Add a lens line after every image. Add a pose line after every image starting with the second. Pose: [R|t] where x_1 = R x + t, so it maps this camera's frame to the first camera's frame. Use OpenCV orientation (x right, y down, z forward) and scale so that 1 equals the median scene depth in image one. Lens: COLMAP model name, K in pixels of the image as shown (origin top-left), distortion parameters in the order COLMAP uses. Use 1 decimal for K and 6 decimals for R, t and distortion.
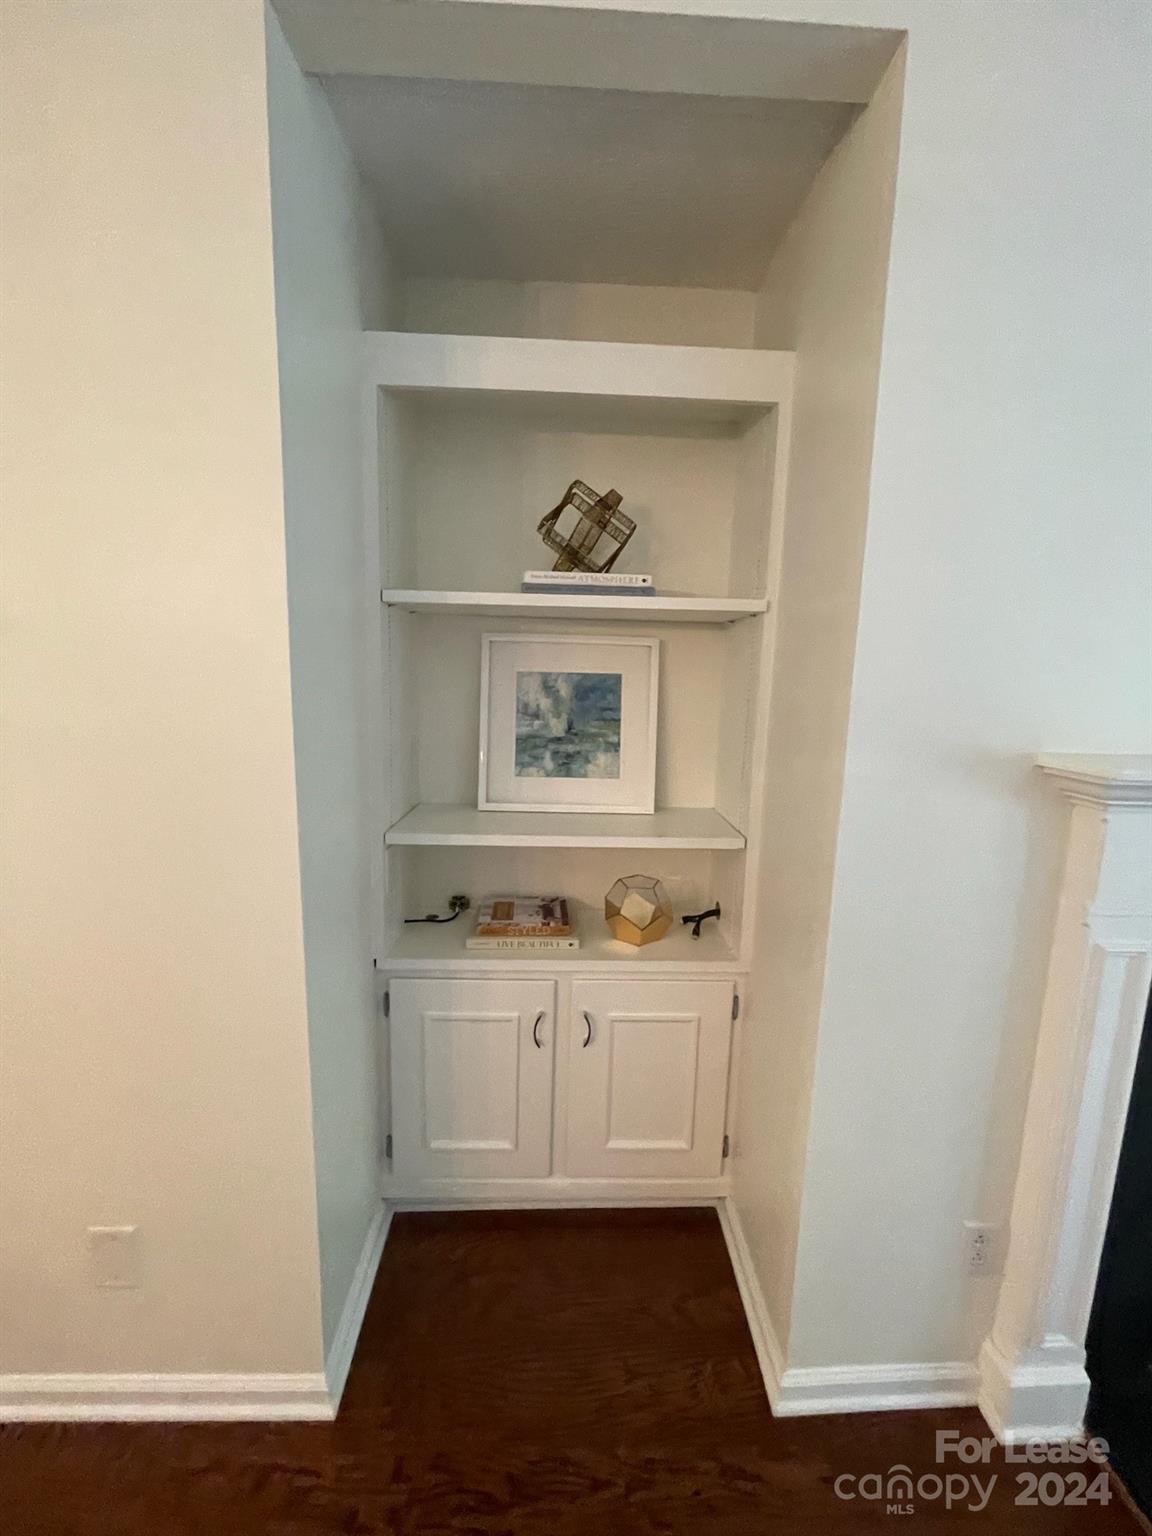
lens RADIAL K [[622.6, 0, 580.1], [0, 622.6, 769.4], [0, 0, 1]] dist [-0.005096, 0.000476]
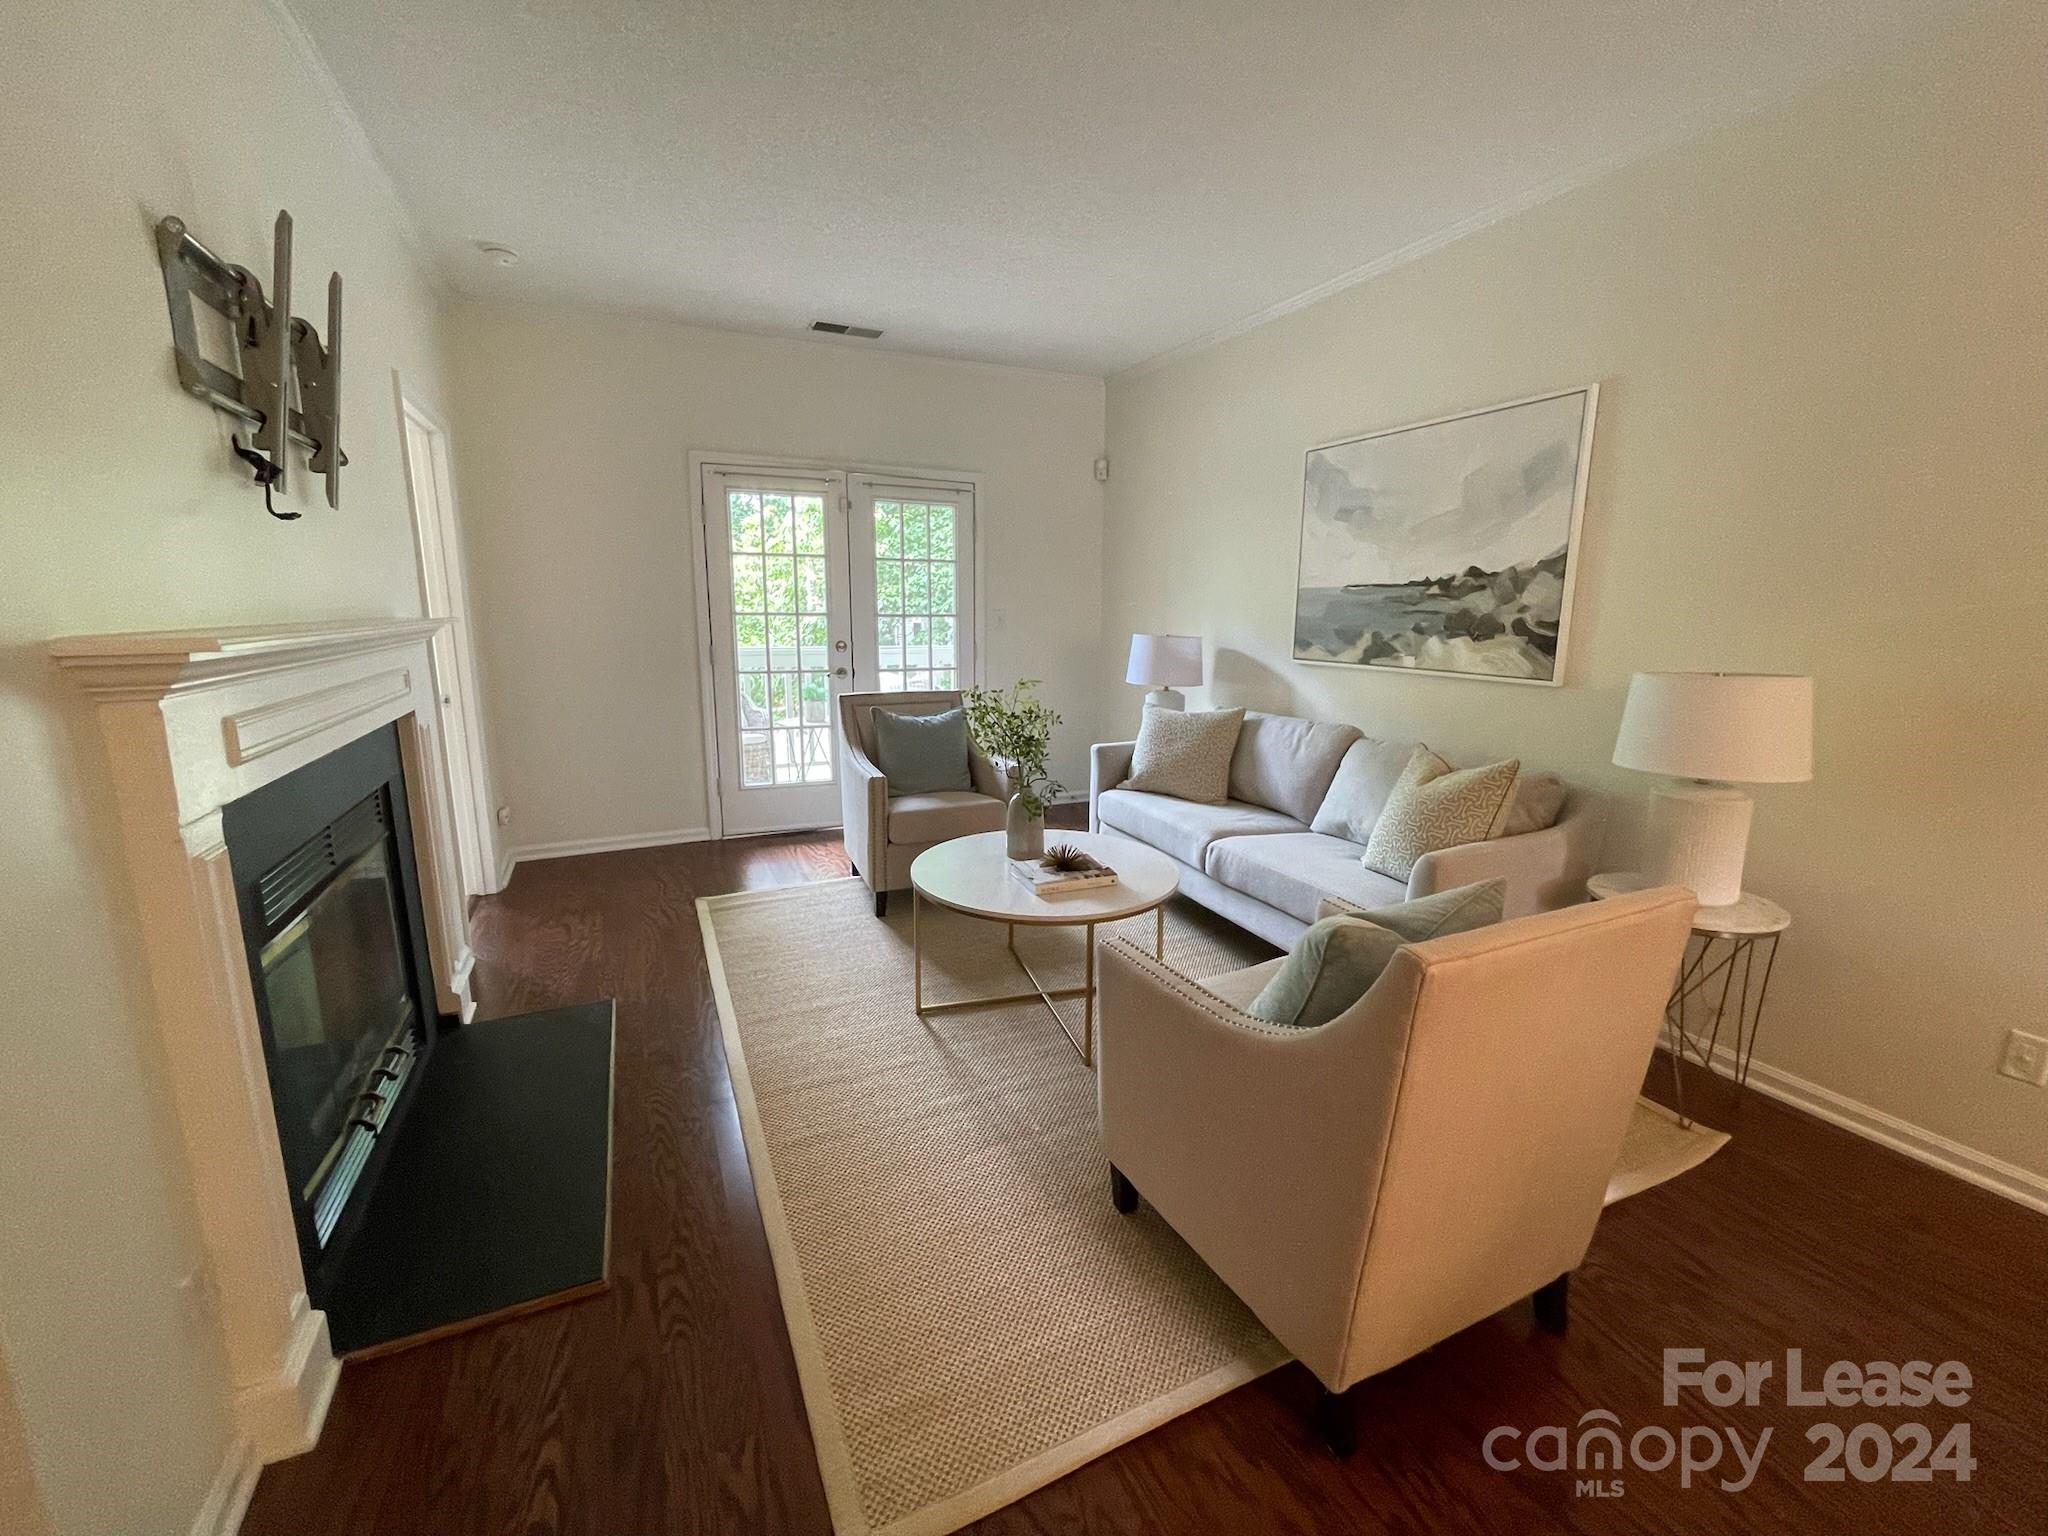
lens RADIAL K [[830.1, 0, 1016.3], [0, 830.1, 759.5], [0, 0, 1]] dist [-0.005096, 0.000476]
pose [[-0.372570, -0.186022, 0.909169, -0.542509], [0.139127, 0.957434, 0.252910, 0.019962], [-0.917516, 0.220717, -0.330830, 0.270269]]
